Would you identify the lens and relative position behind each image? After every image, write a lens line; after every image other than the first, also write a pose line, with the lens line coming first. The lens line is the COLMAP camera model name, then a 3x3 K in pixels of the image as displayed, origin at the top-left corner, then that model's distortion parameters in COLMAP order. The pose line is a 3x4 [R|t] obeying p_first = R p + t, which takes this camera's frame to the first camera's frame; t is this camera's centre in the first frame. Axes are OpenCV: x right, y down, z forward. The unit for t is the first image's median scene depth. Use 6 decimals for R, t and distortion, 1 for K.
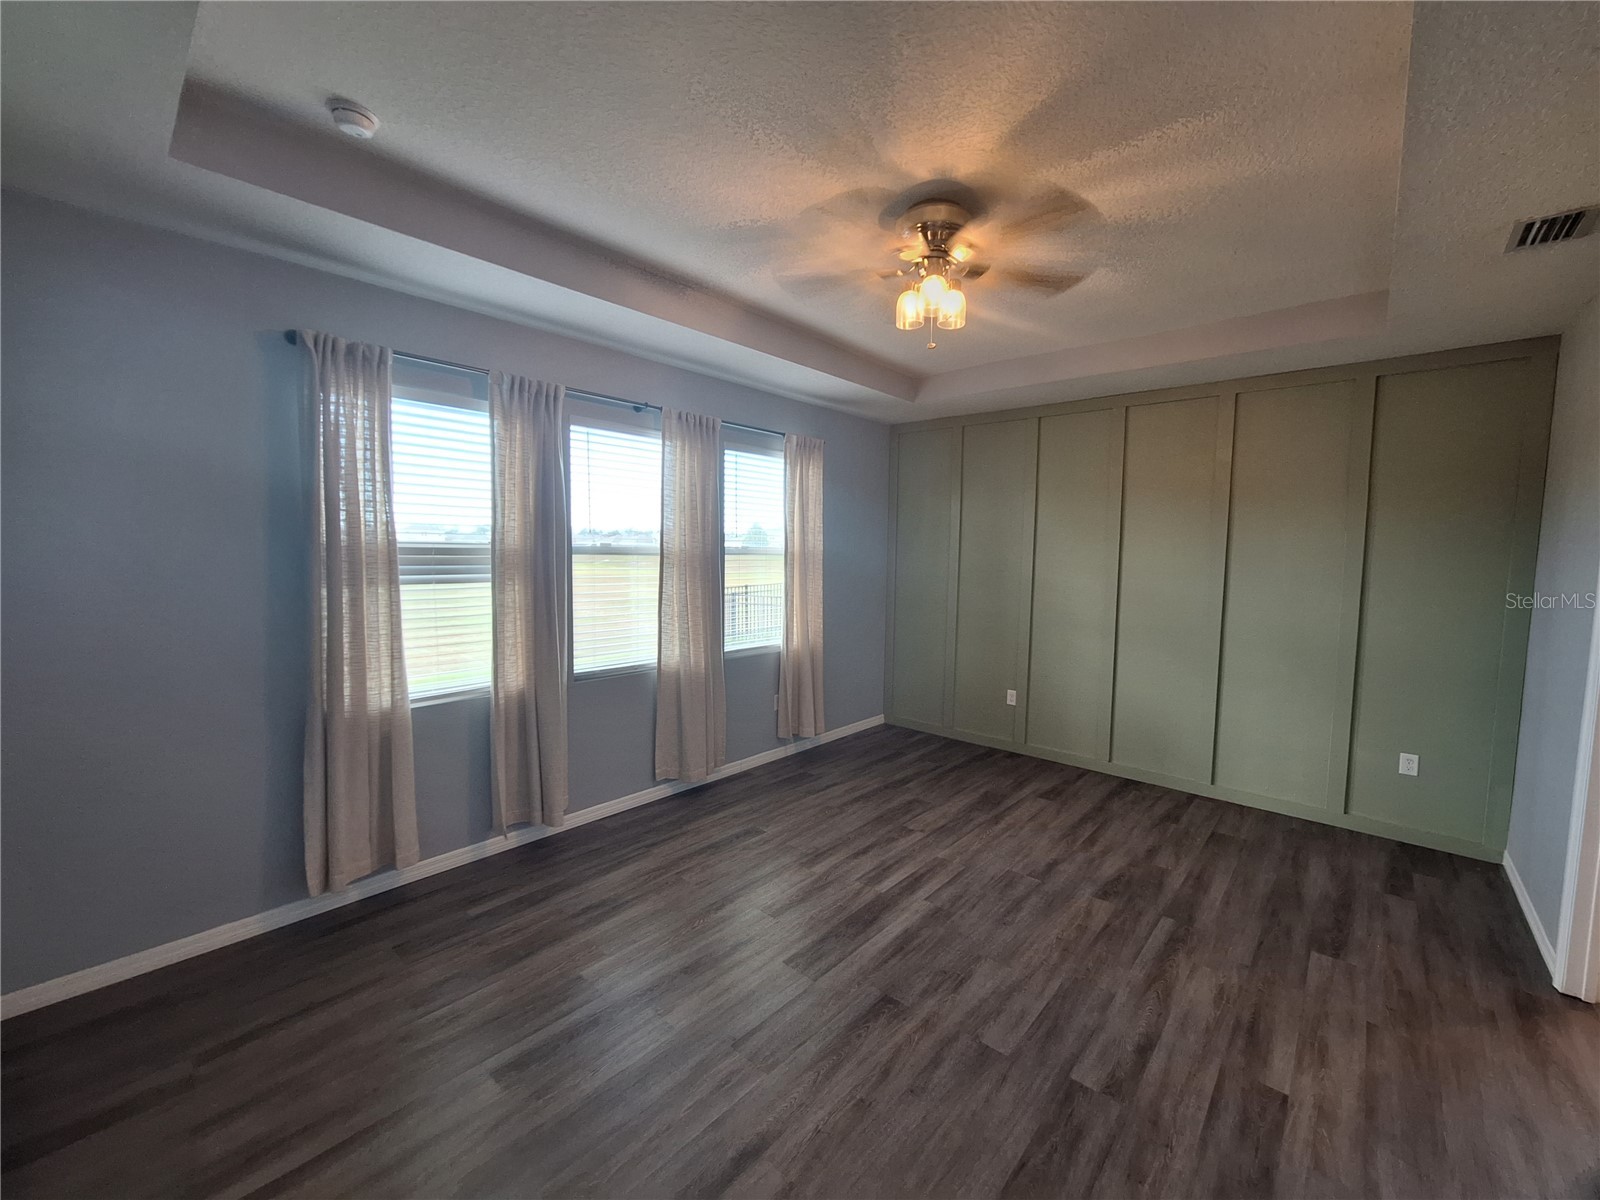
lens RADIAL K [[634.3, 0, 811.8], [0, 634.3, 598.0], [0, 0, 1]] dist [-0.011610, 0.005200]
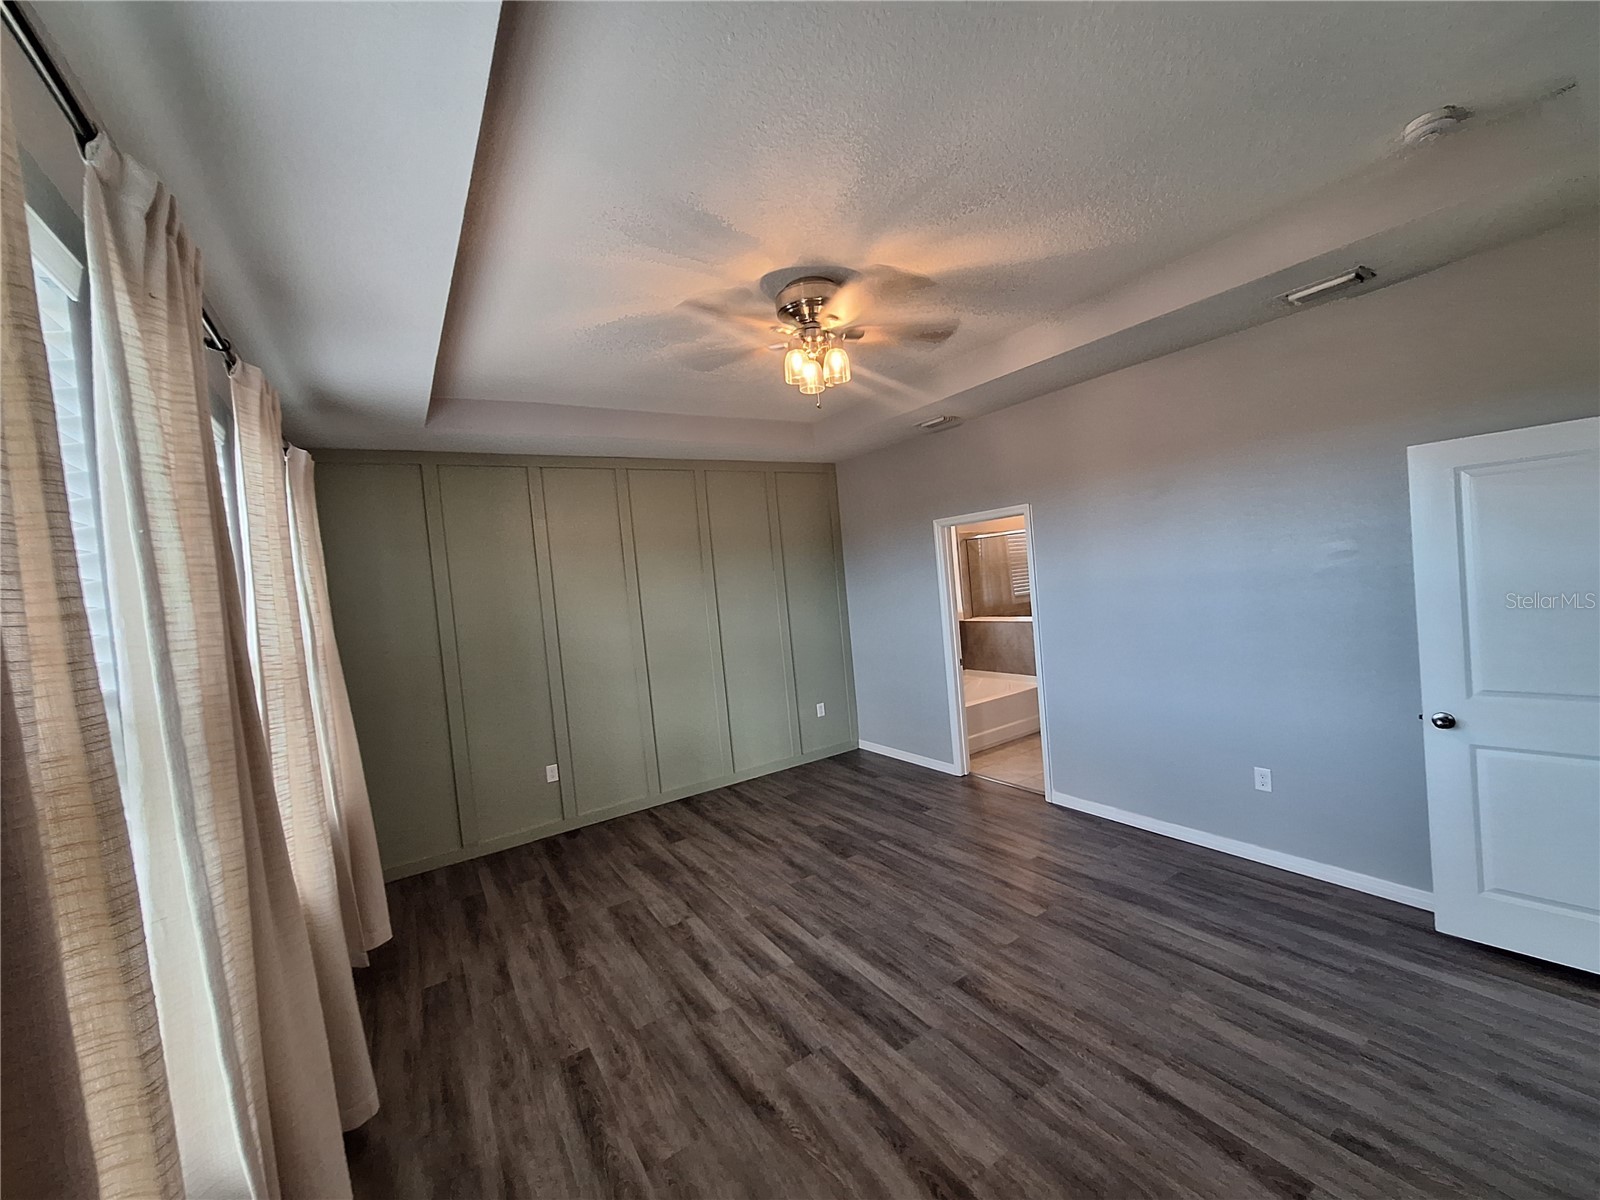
lens RADIAL K [[634.3, 0, 811.8], [0, 634.3, 598.0], [0, 0, 1]] dist [-0.011610, 0.005200]
pose [[0.253296, -0.074059, 0.964550, -0.628769], [0.168106, 0.985265, 0.031504, -0.077124], [-0.952671, 0.154166, 0.262014, 0.545474]]
